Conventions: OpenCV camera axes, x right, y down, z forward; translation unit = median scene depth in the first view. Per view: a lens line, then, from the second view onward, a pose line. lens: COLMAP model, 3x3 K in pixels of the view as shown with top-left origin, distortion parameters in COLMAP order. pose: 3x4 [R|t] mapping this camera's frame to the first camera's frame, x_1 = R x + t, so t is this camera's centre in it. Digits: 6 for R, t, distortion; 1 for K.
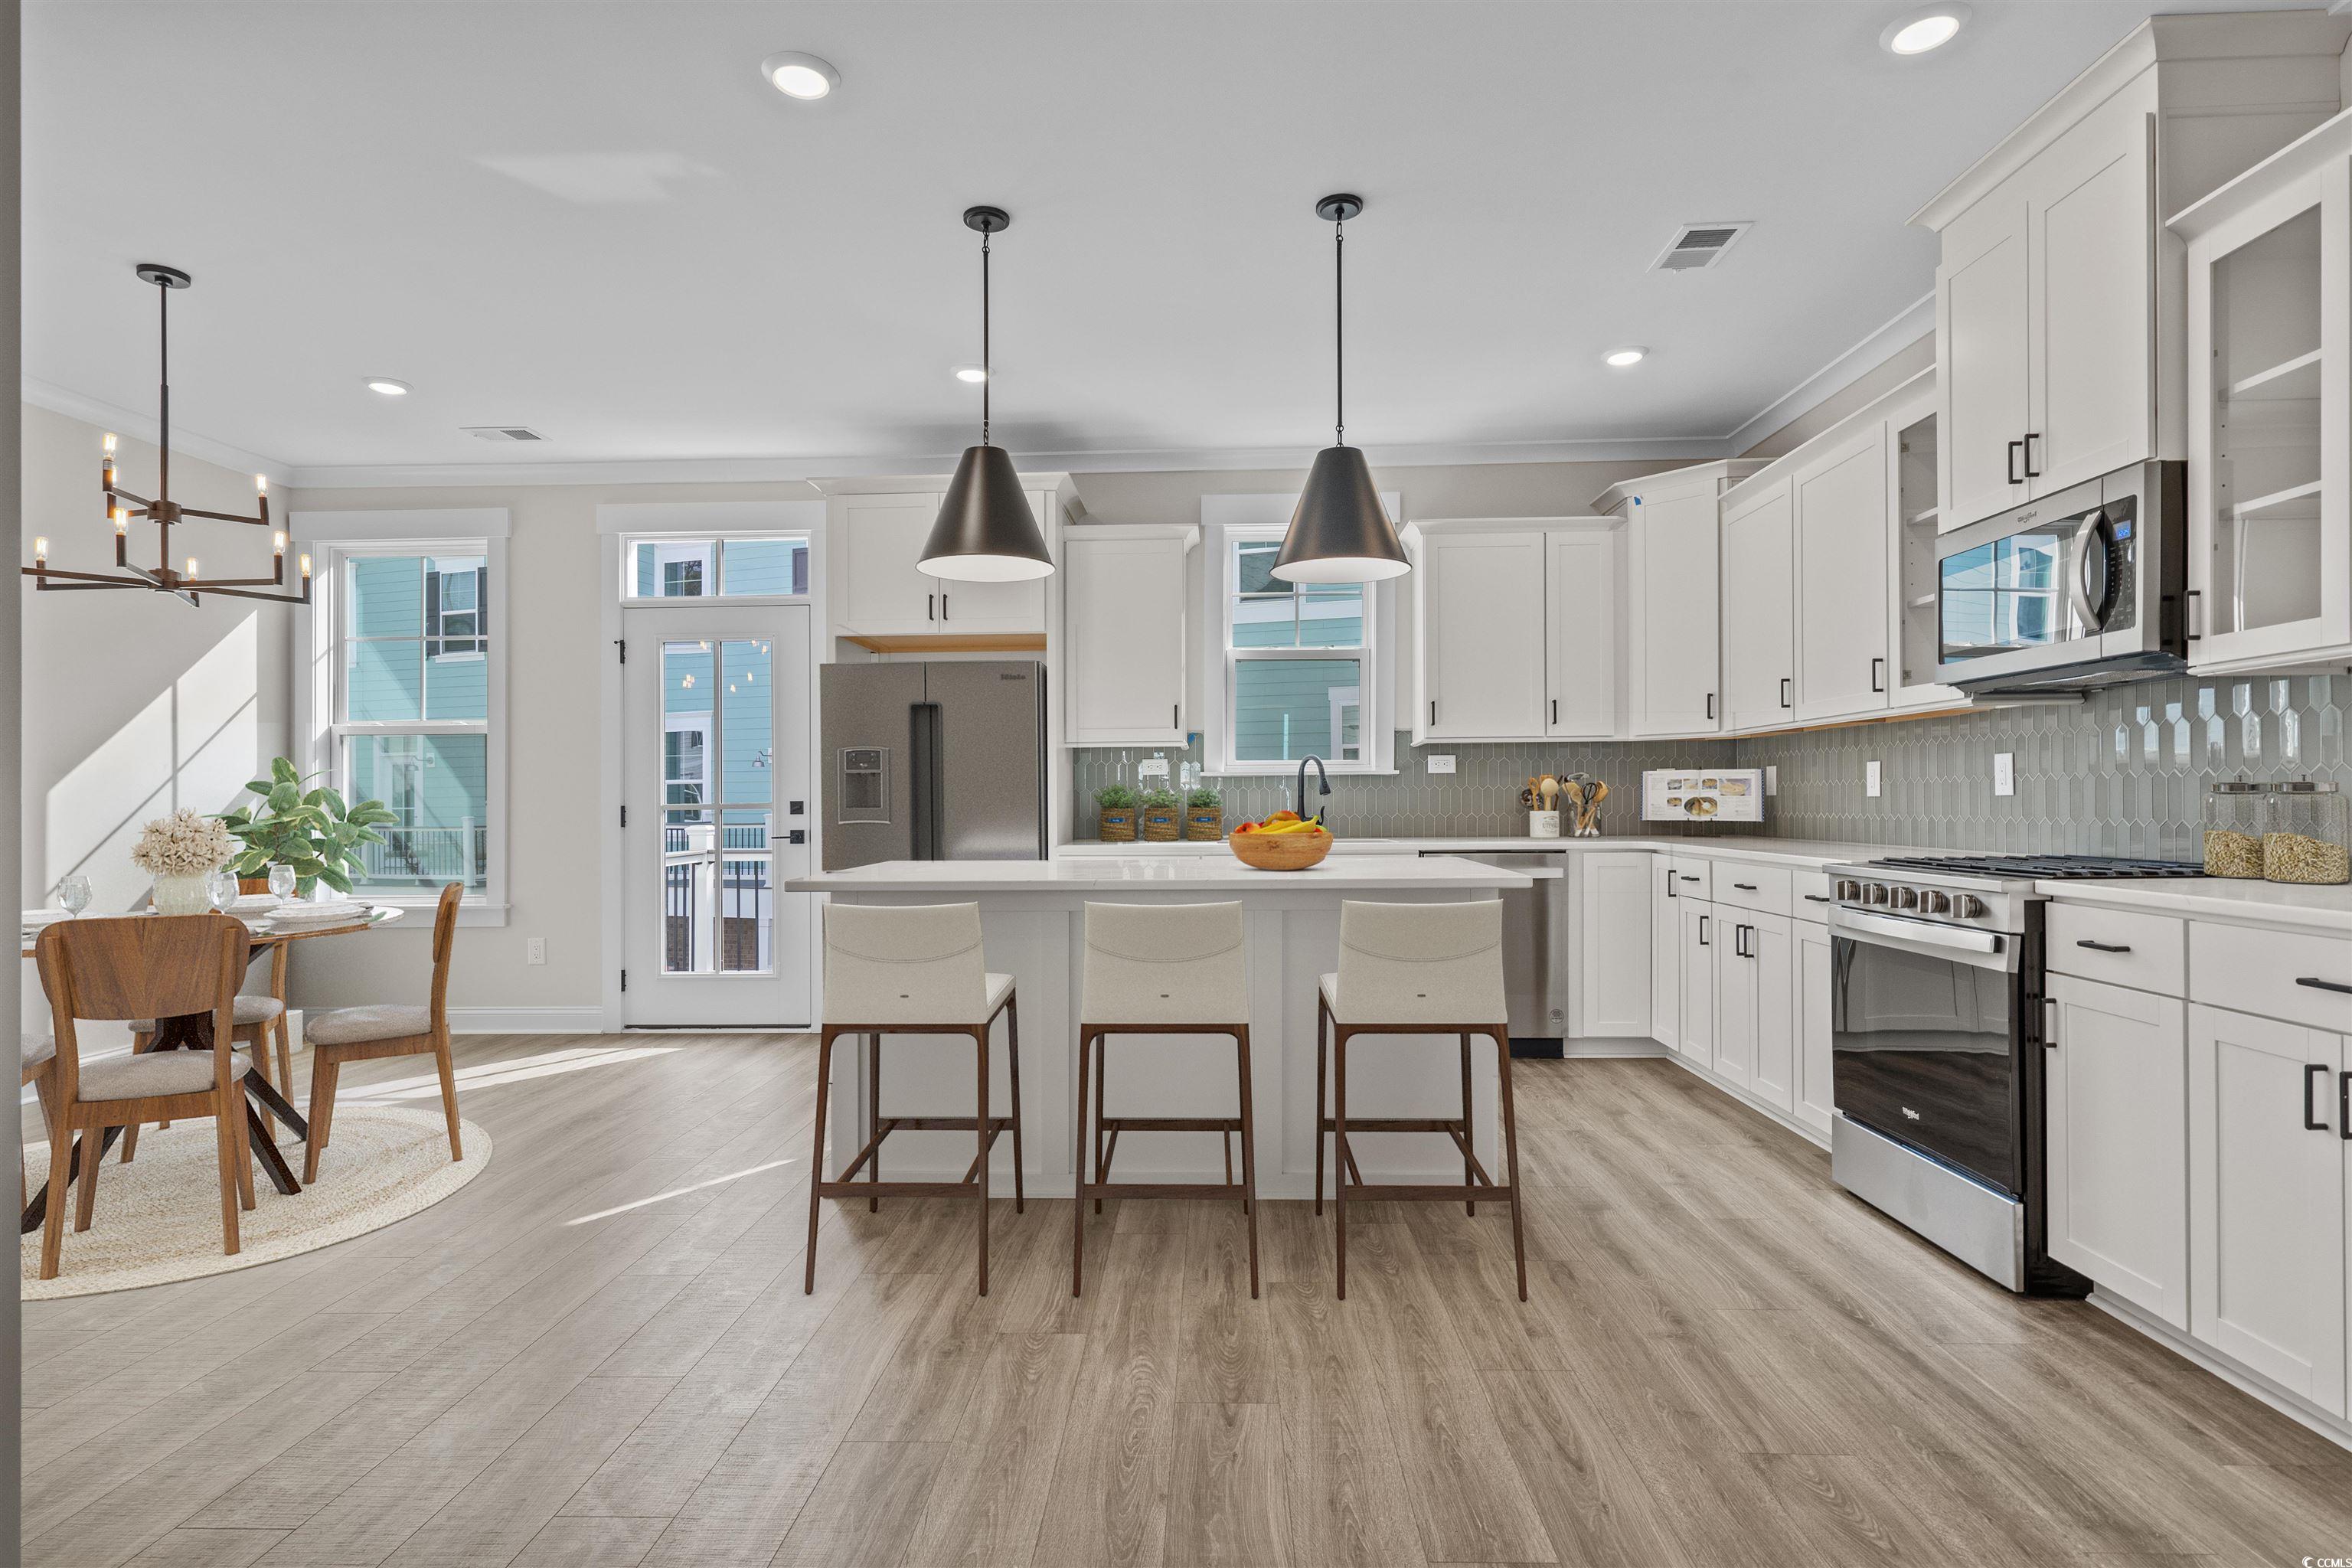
lens RADIAL K [[1176.5, 0, 1168.2], [0, 1176.5, 705.7], [0, 0, 1]] dist [-0.001346, -0.000187]
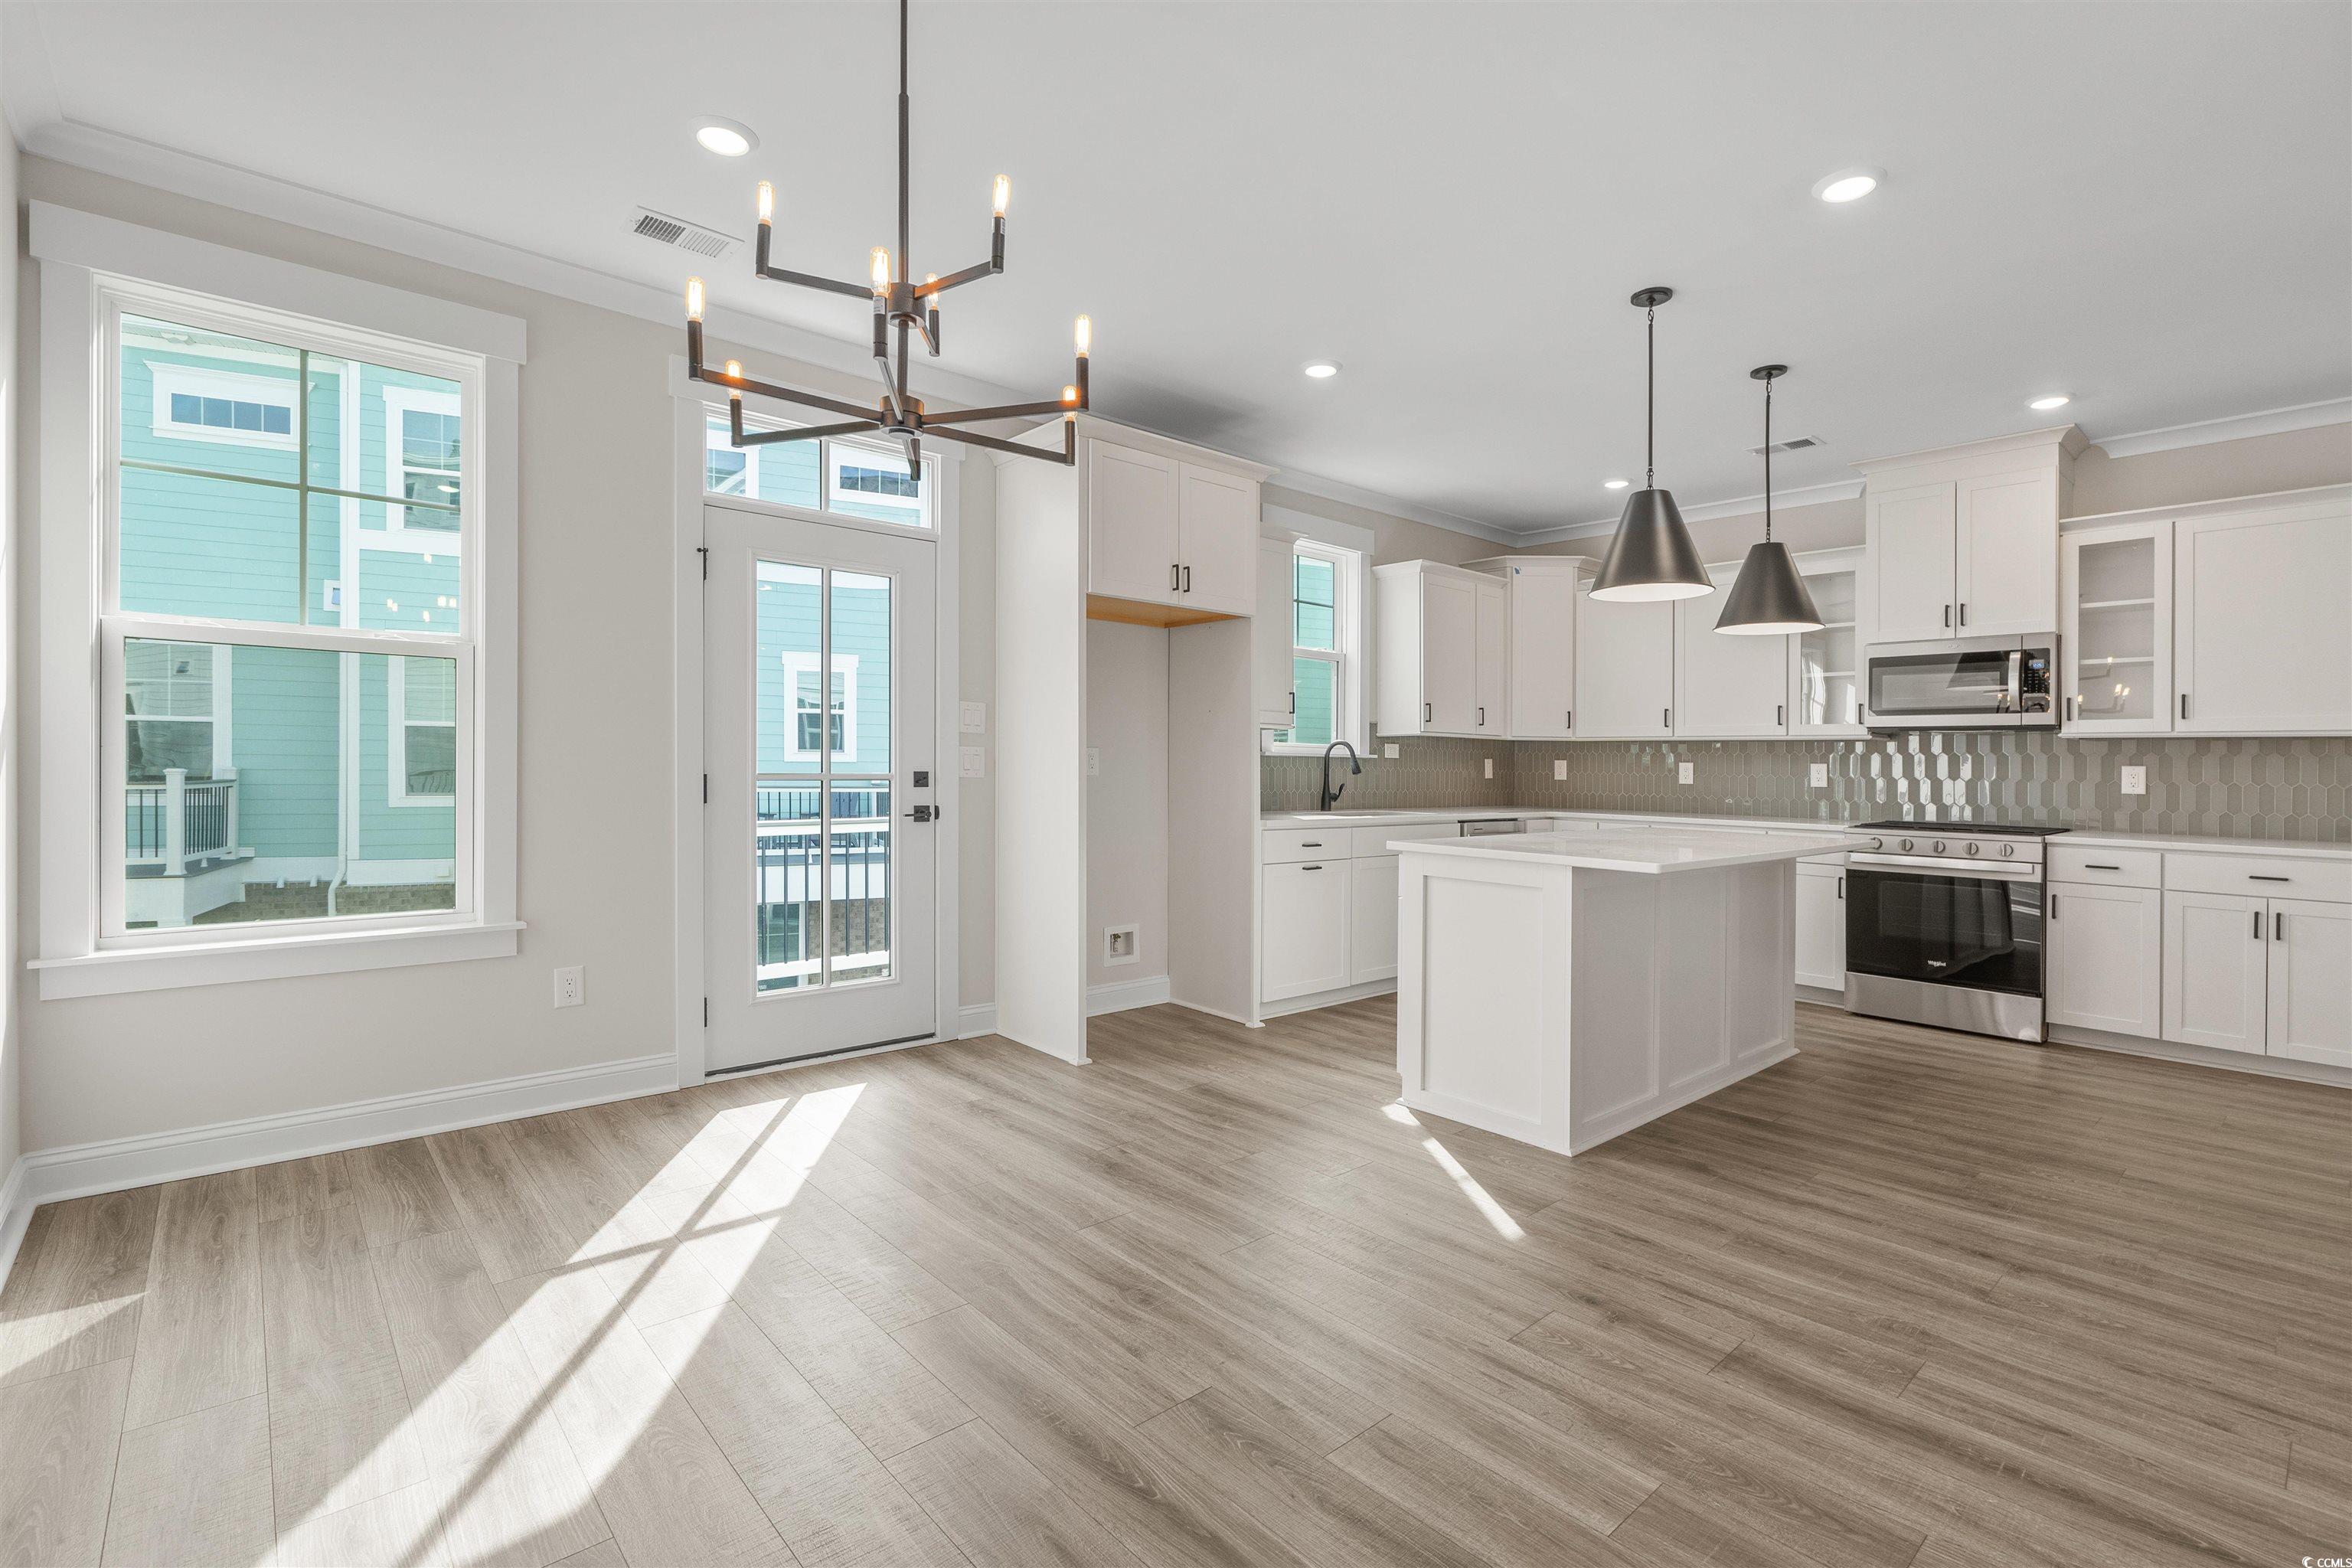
lens RADIAL K [[1069.3, 0, 1179.3], [0, 1069.3, 681.1], [0, 0, 1]] dist [-0.001067, -0.000441]
pose [[0.719856, 0.073553, 0.690215, -1.115045], [-0.079815, 0.996545, -0.022953, 0.029420], [-0.689519, -0.038567, 0.723240, 0.490693]]
